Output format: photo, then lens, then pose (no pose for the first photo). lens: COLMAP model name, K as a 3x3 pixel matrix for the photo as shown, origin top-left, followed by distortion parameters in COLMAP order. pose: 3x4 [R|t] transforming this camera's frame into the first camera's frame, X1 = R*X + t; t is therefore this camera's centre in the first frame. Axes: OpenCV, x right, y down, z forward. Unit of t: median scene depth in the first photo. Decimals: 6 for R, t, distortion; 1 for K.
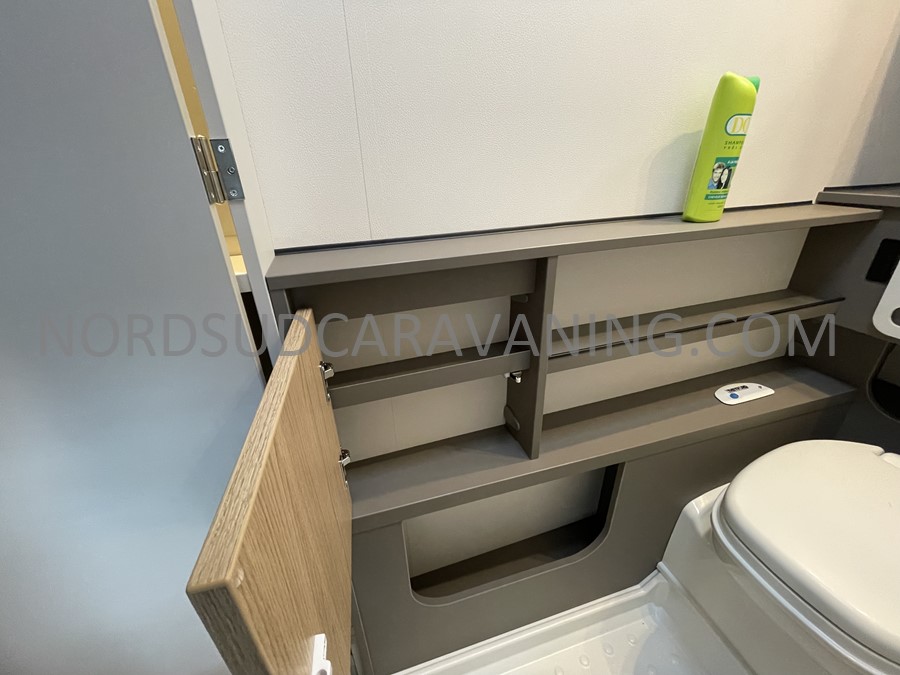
lens RADIAL K [[363.9, 0, 449.4], [0, 363.9, 334.1], [0, 0, 1]] dist [0.000569, -0.000069]
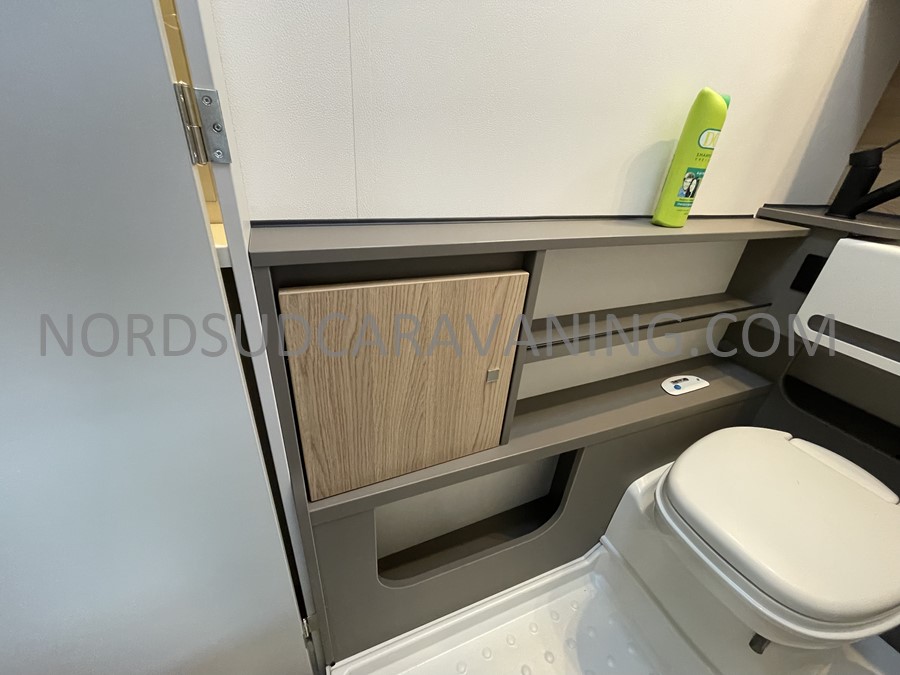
lens RADIAL K [[363.9, 0, 449.4], [0, 363.9, 334.1], [0, 0, 1]] dist [0.000569, -0.000069]
pose [[0.988642, 0.038838, 0.145186, -0.085896], [-0.045653, 0.997992, 0.043904, -0.009848], [-0.143190, -0.050034, 0.988430, 0.016241]]
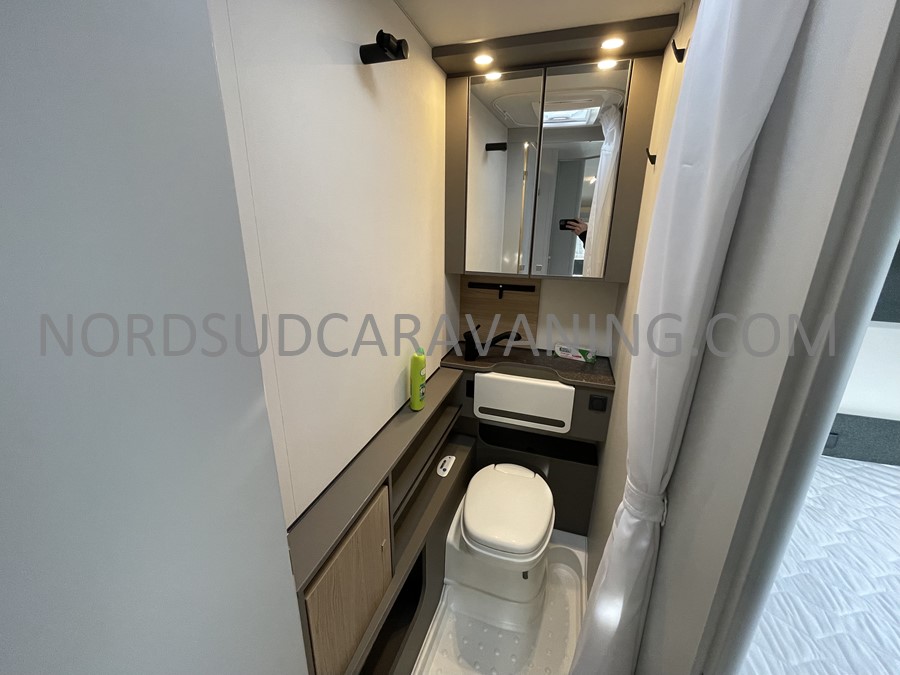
lens RADIAL K [[366.3, 0, 448.1], [0, 366.3, 337.4], [0, 0, 1]] dist [-0.000681, -0.000011]
pose [[0.596200, -0.211634, 0.774440, -0.681967], [0.317238, 0.948229, 0.014901, -0.632757], [-0.737499, 0.236798, 0.632472, -0.493656]]
